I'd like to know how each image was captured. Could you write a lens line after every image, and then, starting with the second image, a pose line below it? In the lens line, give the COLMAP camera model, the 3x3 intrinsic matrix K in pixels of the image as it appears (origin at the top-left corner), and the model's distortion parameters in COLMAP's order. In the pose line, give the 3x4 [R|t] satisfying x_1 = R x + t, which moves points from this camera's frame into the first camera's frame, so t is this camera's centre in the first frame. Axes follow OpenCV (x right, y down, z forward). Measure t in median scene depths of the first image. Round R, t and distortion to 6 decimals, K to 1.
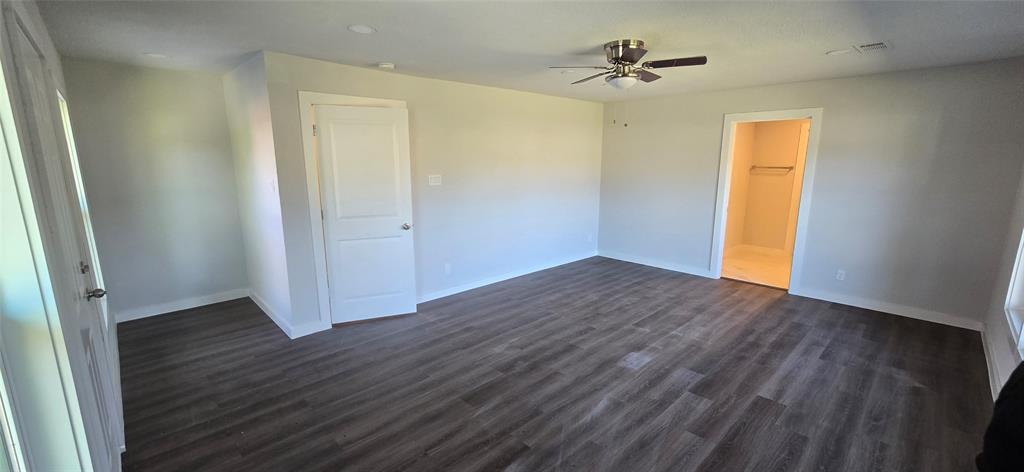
lens RADIAL K [[414.6, 0, 513.3], [0, 414.6, 238.4], [0, 0, 1]] dist [0.001175, 0.000854]
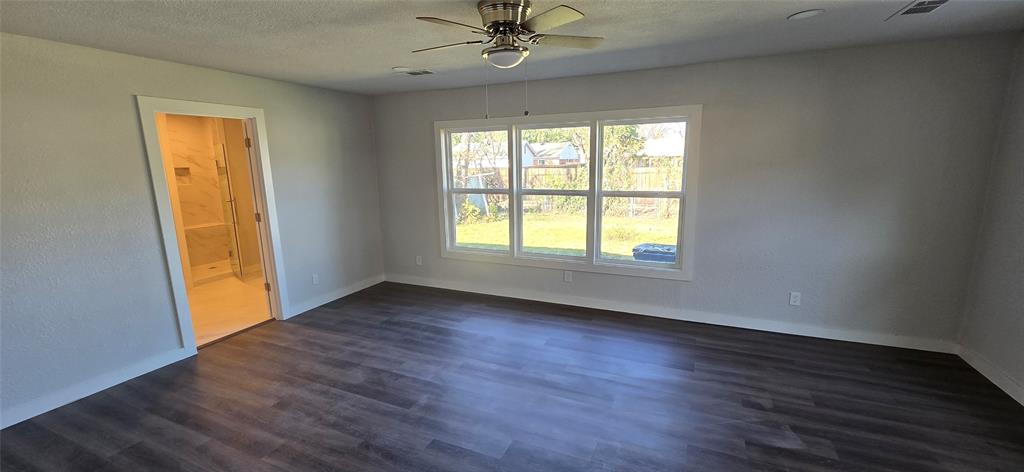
lens RADIAL K [[414.6, 0, 514.2], [0, 414.6, 240.5], [0, 0, 1]] dist [0.001175, 0.000854]
pose [[-0.376048, -0.175182, 0.909890, -0.324191], [0.183915, 0.948317, 0.258591, -0.183374], [-0.908165, 0.264585, -0.324394, 0.886562]]
